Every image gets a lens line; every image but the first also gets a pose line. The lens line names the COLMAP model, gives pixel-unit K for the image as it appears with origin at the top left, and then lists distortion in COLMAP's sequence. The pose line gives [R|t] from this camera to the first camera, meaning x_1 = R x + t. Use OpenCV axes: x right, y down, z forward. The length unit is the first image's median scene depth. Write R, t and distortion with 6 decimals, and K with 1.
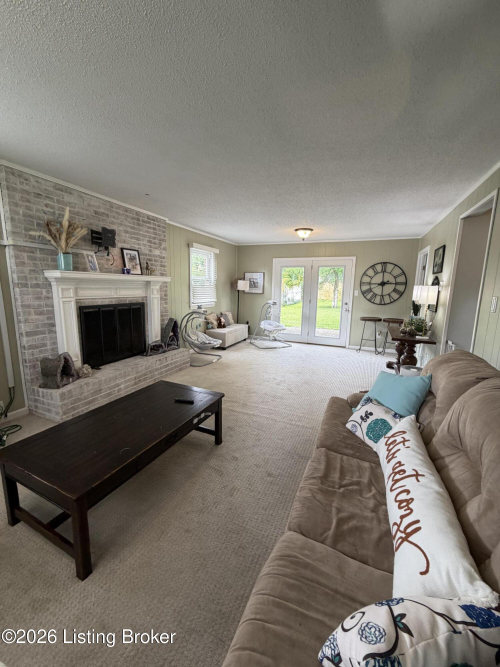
lens RADIAL K [[265.7, 0, 246.1], [0, 265.7, 331.8], [0, 0, 1]] dist [-0.000576, 0.000174]
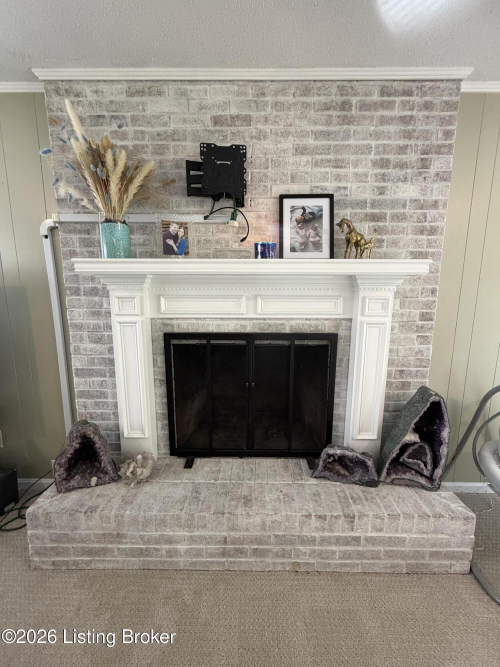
lens RADIAL K [[265.7, 0, 249.3], [0, 265.7, 332.3], [0, 0, 1]] dist [-0.000576, 0.000174]
pose [[0.403676, 0.123079, -0.906586, -0.097439], [-0.148819, 0.986546, 0.067670, -0.127847], [0.902718, 0.107600, 0.416561, 0.780325]]
